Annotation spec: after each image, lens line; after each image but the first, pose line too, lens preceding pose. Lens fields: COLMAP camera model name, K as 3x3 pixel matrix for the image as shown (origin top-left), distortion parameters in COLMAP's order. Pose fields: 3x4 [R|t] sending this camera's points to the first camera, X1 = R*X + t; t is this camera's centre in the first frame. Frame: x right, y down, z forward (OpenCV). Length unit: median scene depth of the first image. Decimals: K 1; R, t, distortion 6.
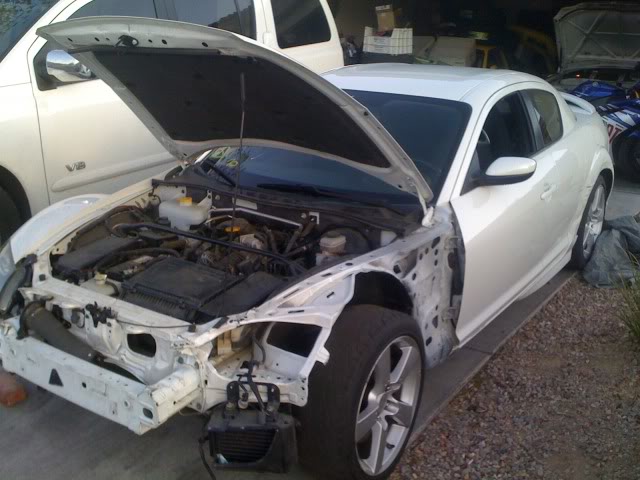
lens RADIAL K [[590.4, 0, 321.5], [0, 590.4, 199.2], [0, 0, 1]] dist [0.133416, -0.388865]
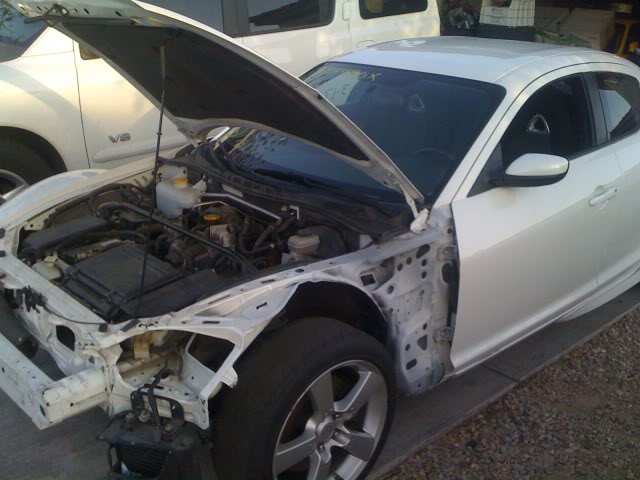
lens RADIAL K [[590.4, 0, 321.5], [0, 590.4, 199.2], [0, 0, 1]] dist [0.133416, -0.388865]
pose [[0.973087, 0.068596, -0.219990, 0.229364], [-0.058834, 0.996983, 0.050630, -0.035794], [0.222799, -0.036325, 0.974187, 0.141837]]
